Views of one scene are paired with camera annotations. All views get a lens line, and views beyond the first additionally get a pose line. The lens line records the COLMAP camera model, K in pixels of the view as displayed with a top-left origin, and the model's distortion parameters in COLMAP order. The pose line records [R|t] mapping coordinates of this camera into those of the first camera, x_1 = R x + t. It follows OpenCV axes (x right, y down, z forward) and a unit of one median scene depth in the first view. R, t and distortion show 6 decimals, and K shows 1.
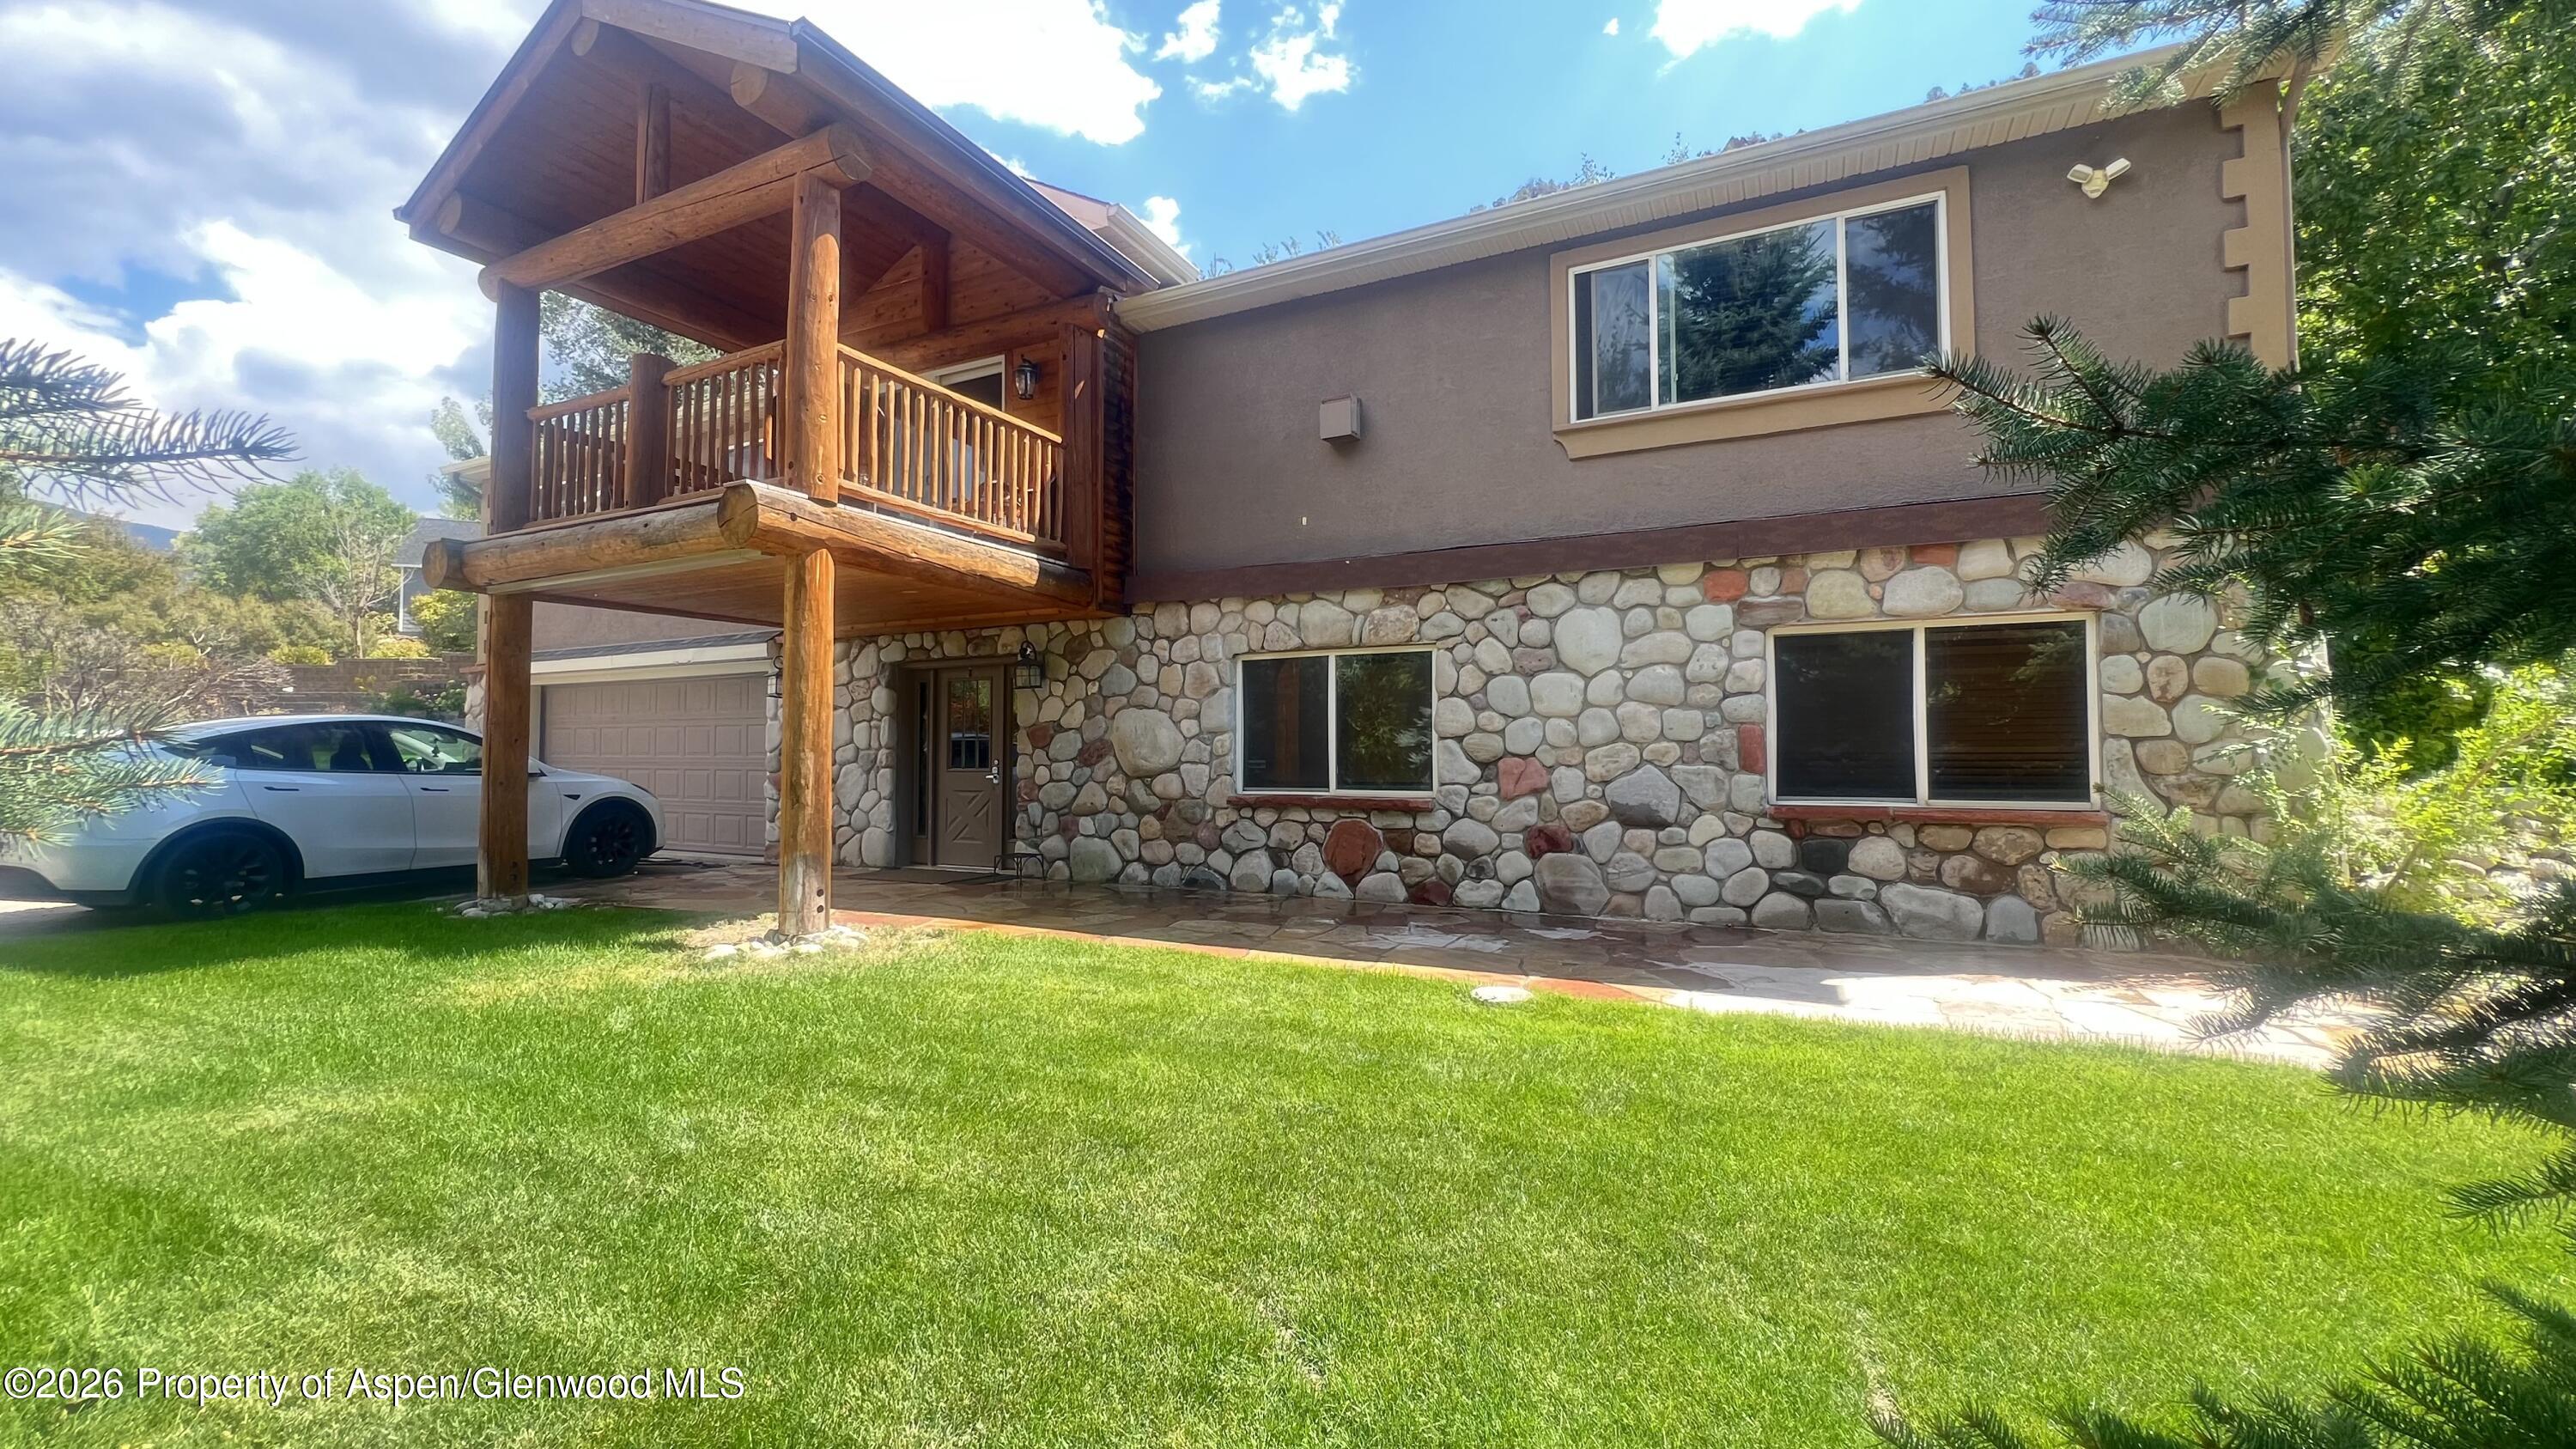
lens RADIAL K [[983.8, 0, 1290.4], [0, 983.8, 720.5], [0, 0, 1]] dist [0.000536, 0.000002]
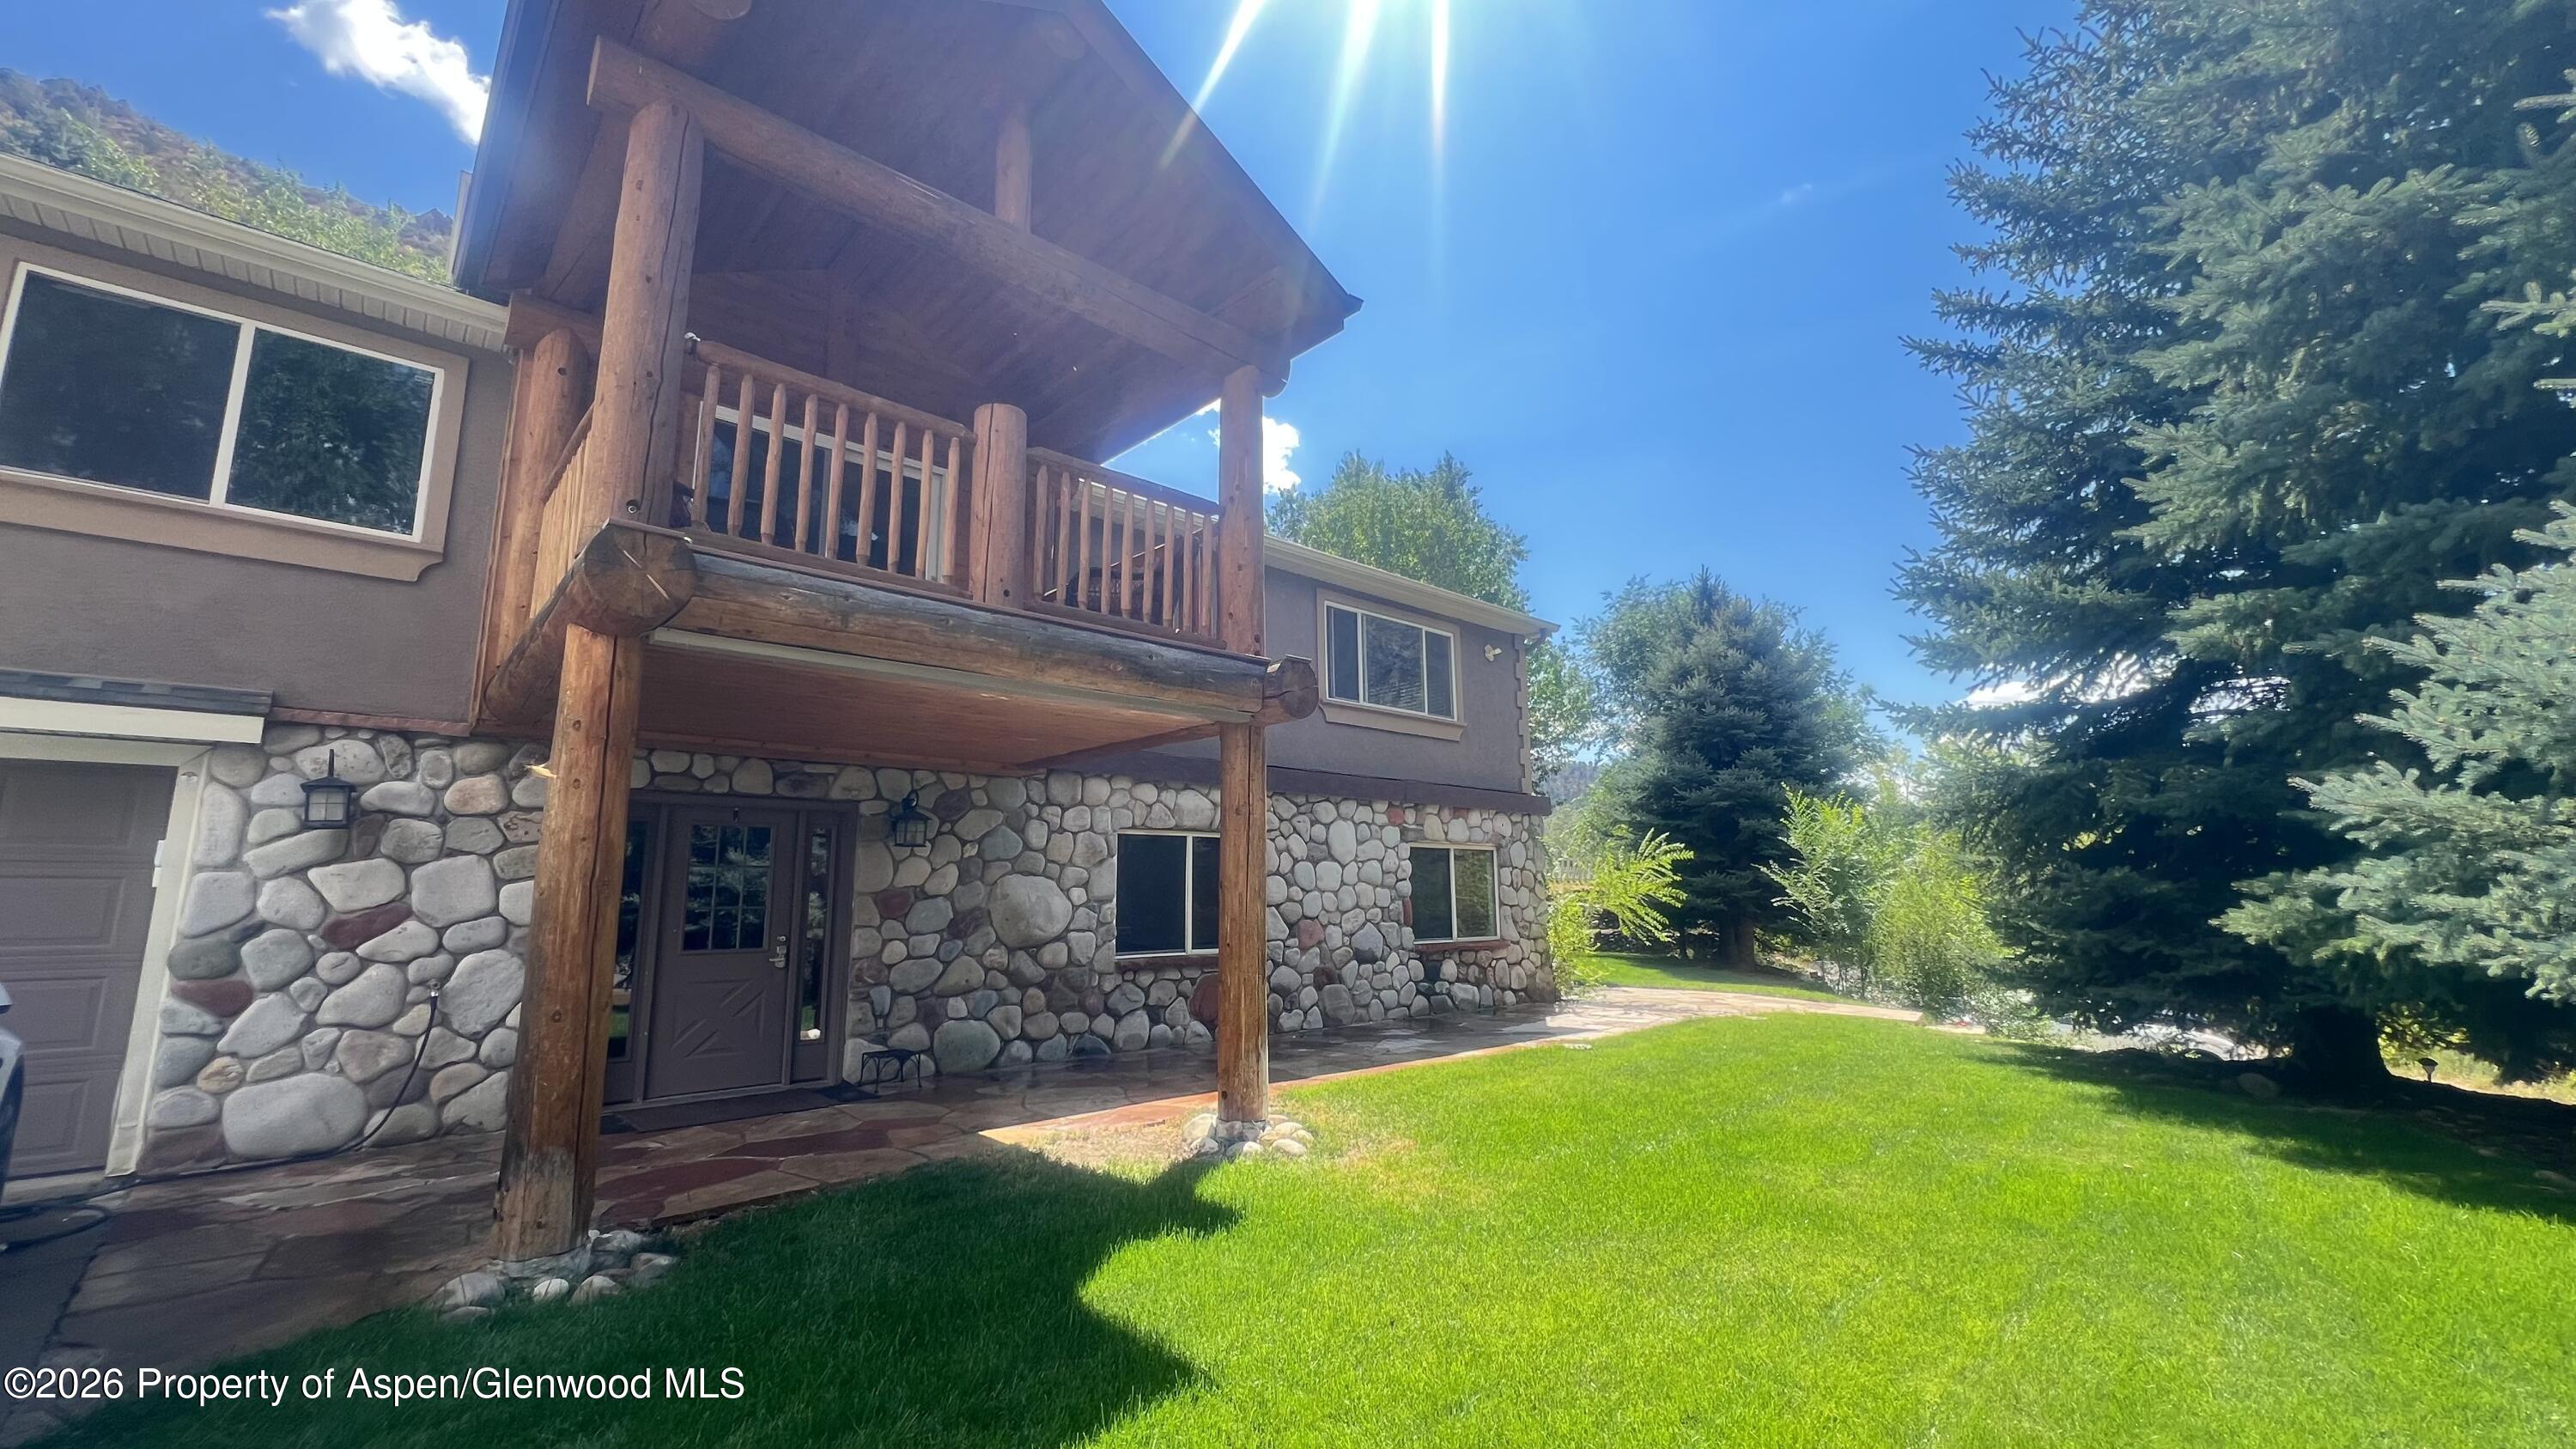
lens RADIAL K [[1059.3, 0, 1290.2], [0, 1059.3, 721.1], [0, 0, 1]] dist [-0.001826, -0.000117]
pose [[0.362514, 0.158518, 0.918399, -1.077650], [-0.017644, 0.986420, -0.163294, 0.003921], [-0.931811, 0.042992, 0.360388, 0.393941]]
